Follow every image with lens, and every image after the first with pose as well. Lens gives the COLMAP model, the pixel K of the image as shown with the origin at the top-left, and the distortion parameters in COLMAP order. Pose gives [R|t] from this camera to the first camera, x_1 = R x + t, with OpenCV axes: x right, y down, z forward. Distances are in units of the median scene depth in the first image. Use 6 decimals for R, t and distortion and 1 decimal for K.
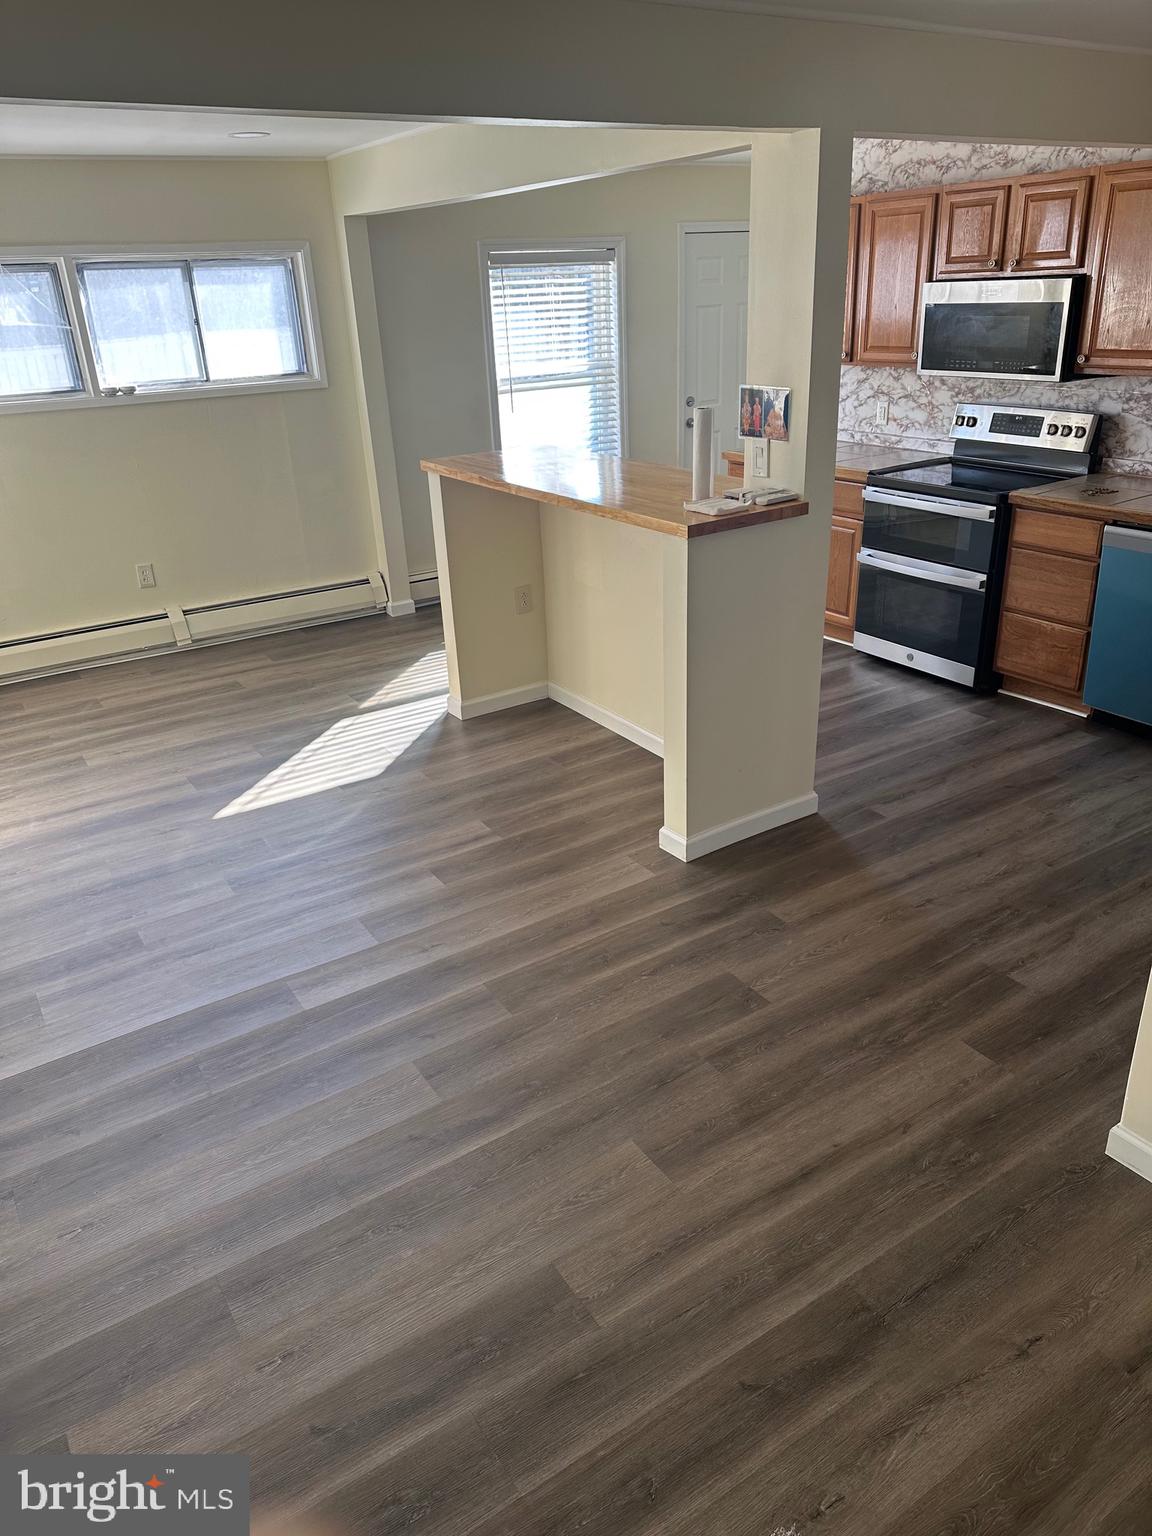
lens RADIAL K [[1085.1, 0, 587.1], [0, 1085.1, 777.9], [0, 0, 1]] dist [0.030331, -0.013333]
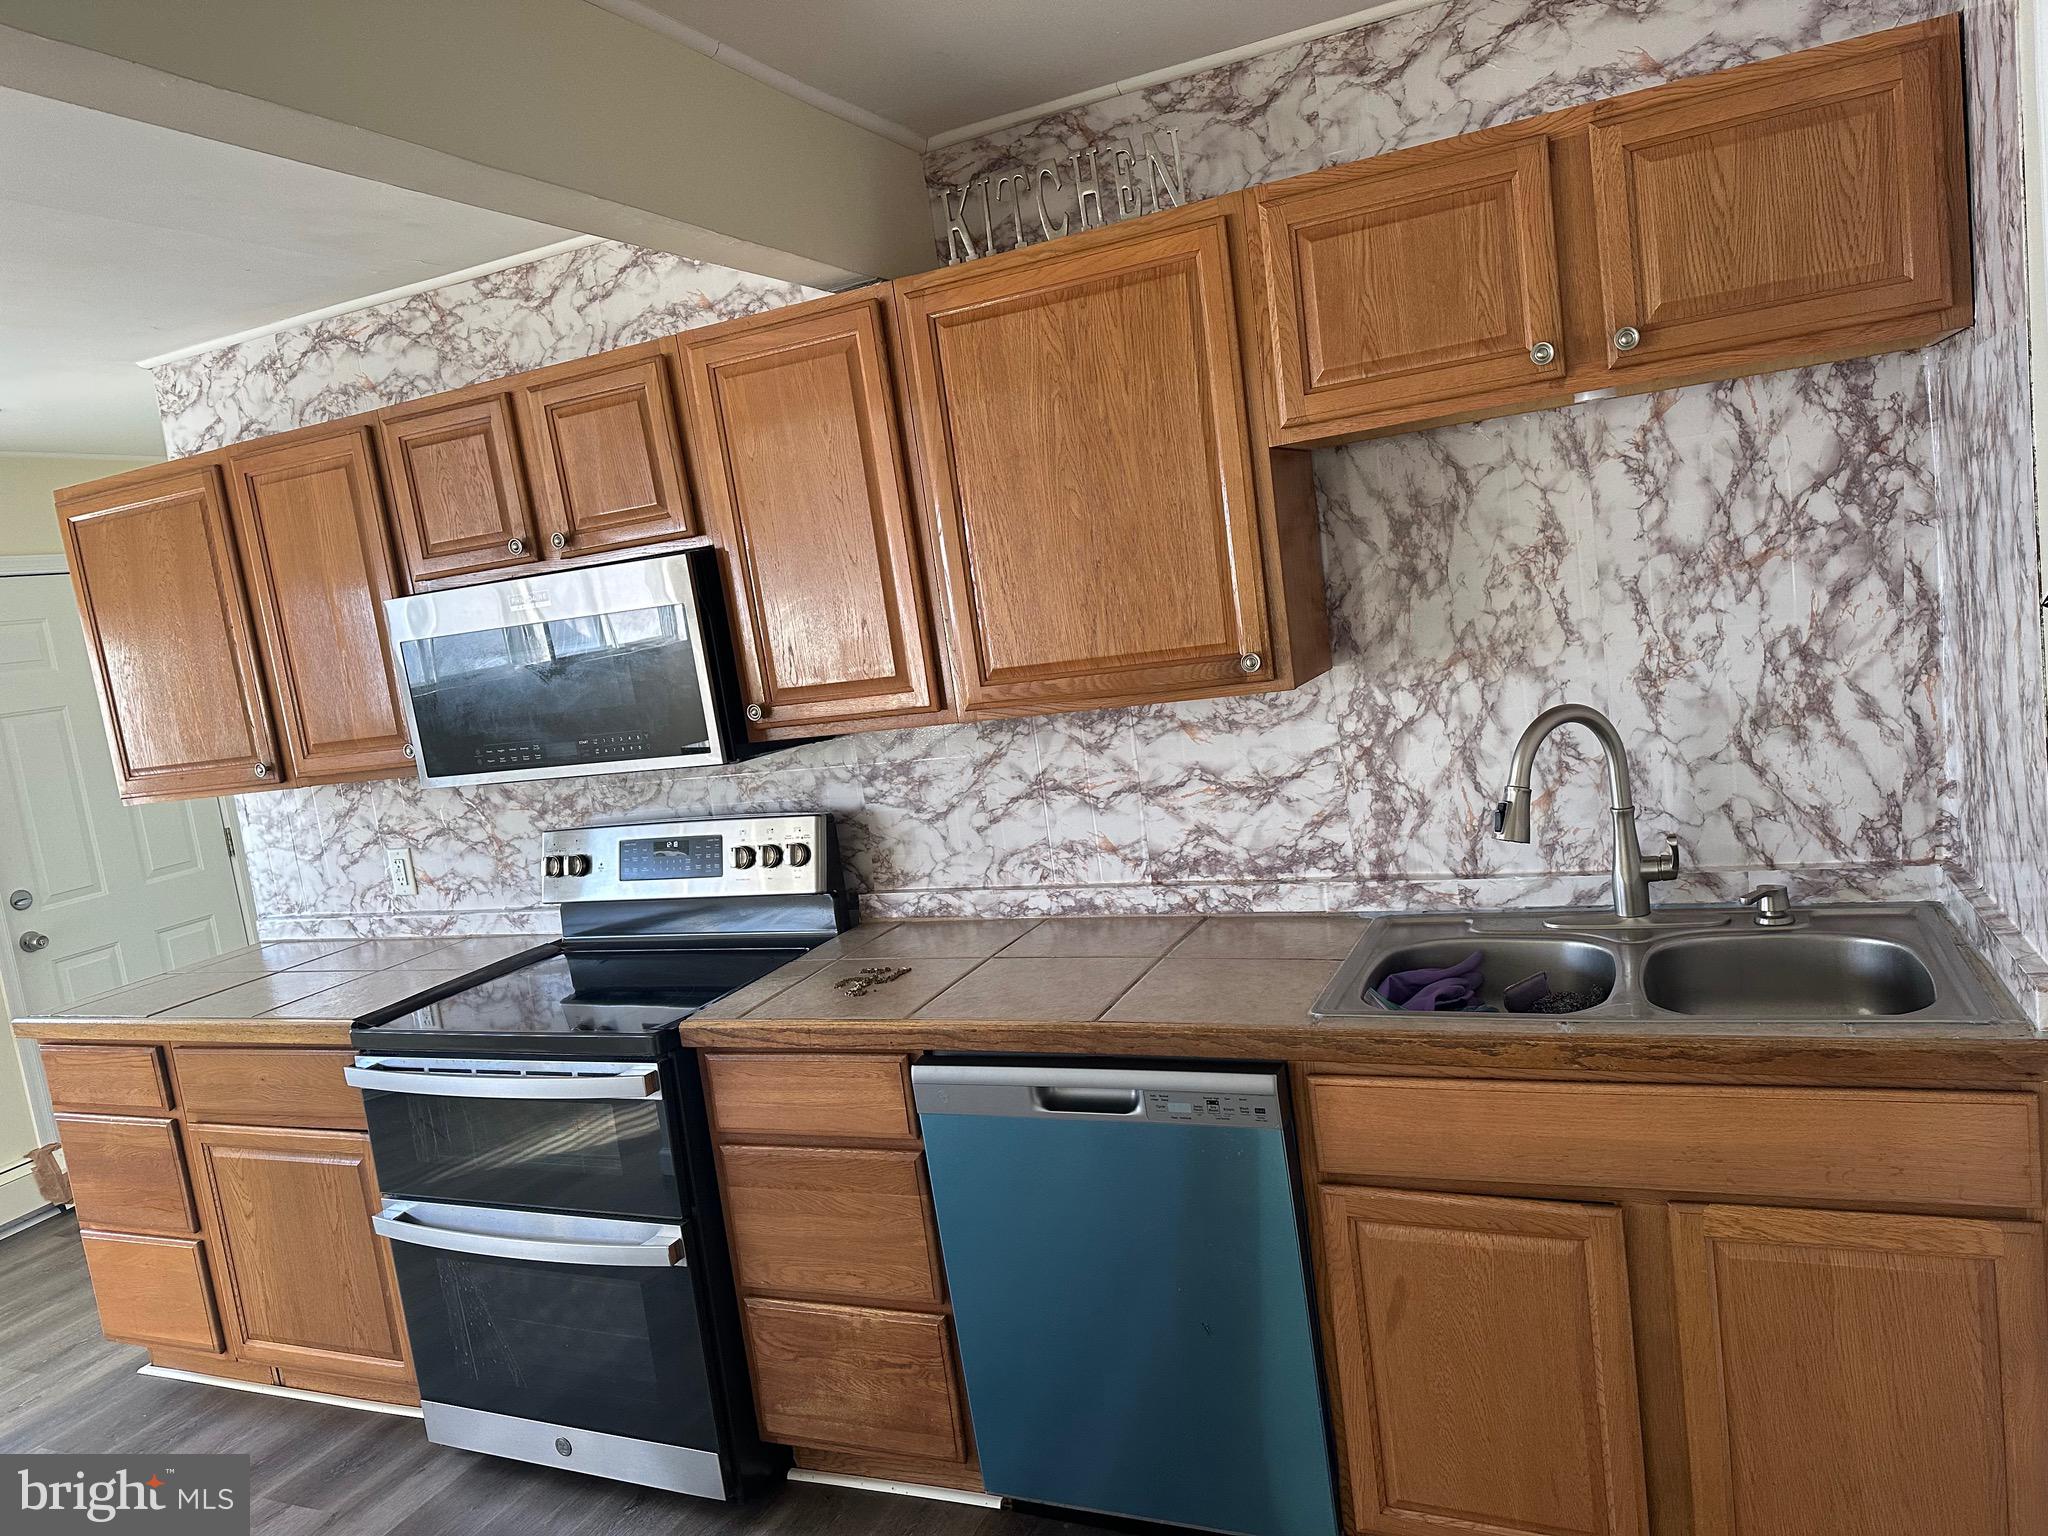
lens RADIAL K [[1446.8, 0, 1017.9], [0, 1446.8, 778.7], [0, 0, 1]] dist [0.030331, -0.013333]
pose [[0.845628, -0.140604, 0.514922, 0.212348], [0.308136, 0.916298, -0.255831, -0.156427], [-0.435851, 0.375004, 0.818172, 0.433502]]
